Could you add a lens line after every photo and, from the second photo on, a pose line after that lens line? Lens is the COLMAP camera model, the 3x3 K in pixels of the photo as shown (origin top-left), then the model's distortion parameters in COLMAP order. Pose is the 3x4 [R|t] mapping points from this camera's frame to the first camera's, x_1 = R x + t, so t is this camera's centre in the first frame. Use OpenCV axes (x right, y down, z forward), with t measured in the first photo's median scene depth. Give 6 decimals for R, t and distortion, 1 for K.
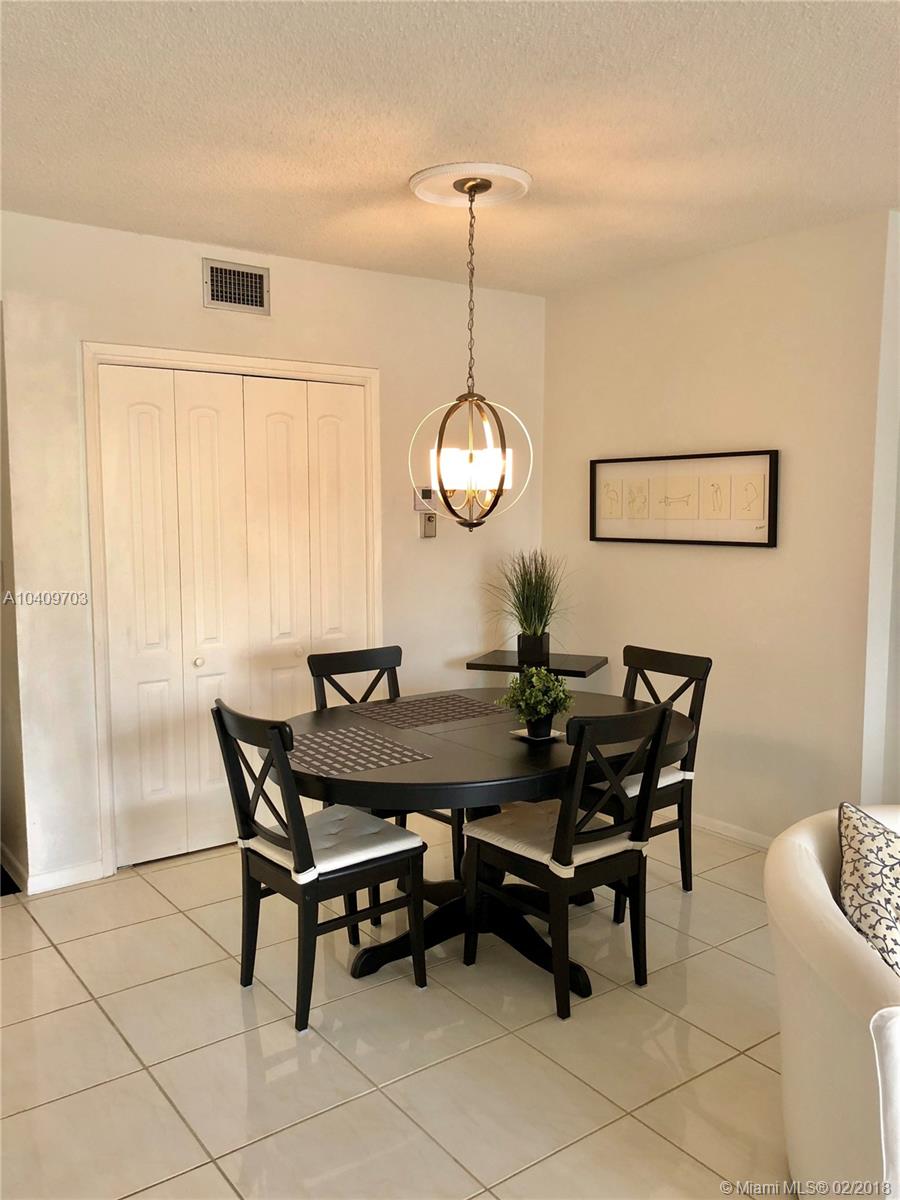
lens RADIAL K [[981.1, 0, 449.7], [0, 981.1, 598.5], [0, 0, 1]] dist [0.027203, -0.024874]
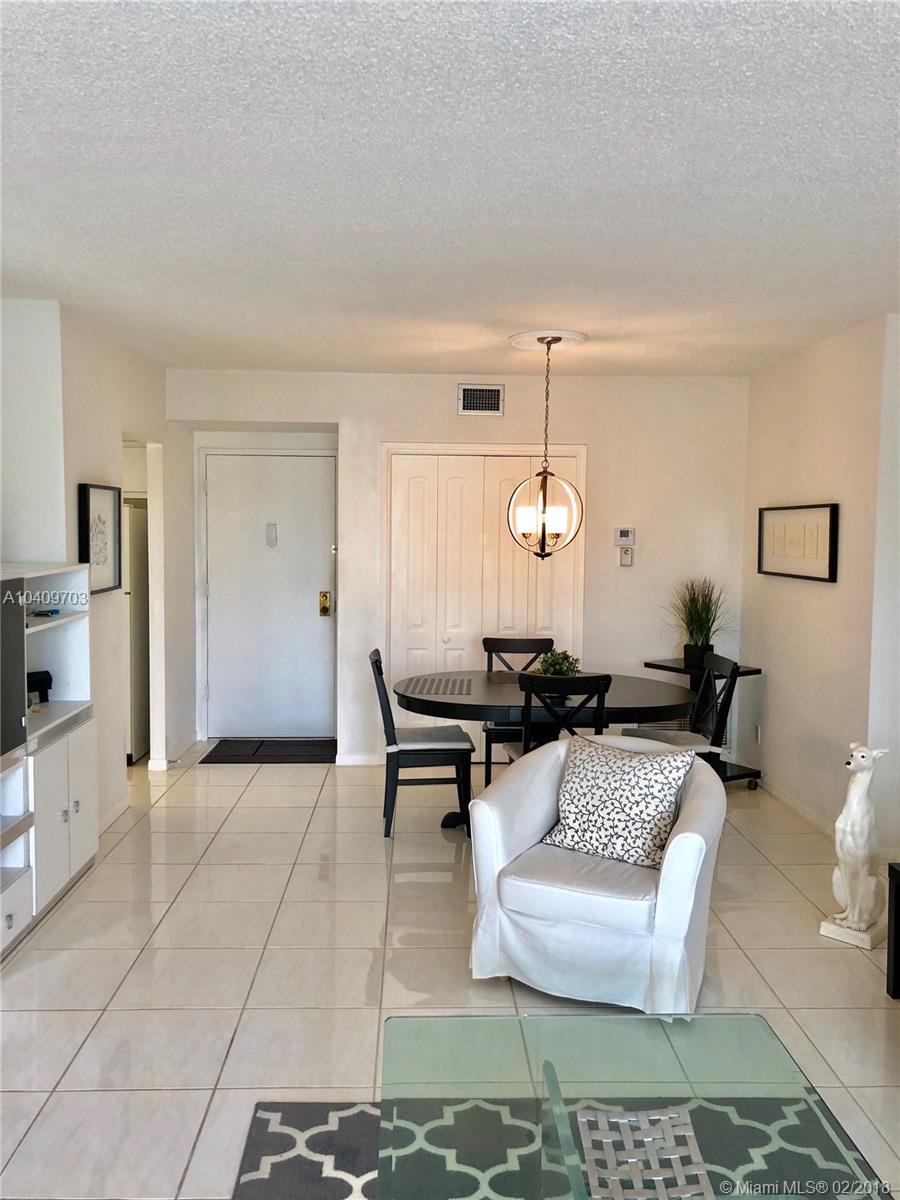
lens RADIAL K [[981.1, 0, 450.6], [0, 981.1, 598.8], [0, 0, 1]] dist [0.027203, -0.024874]
pose [[0.825145, 0.052176, -0.562506, 0.633281], [-0.068344, 0.997632, -0.007719, 0.011016], [0.560771, 0.044813, 0.826757, -0.289338]]
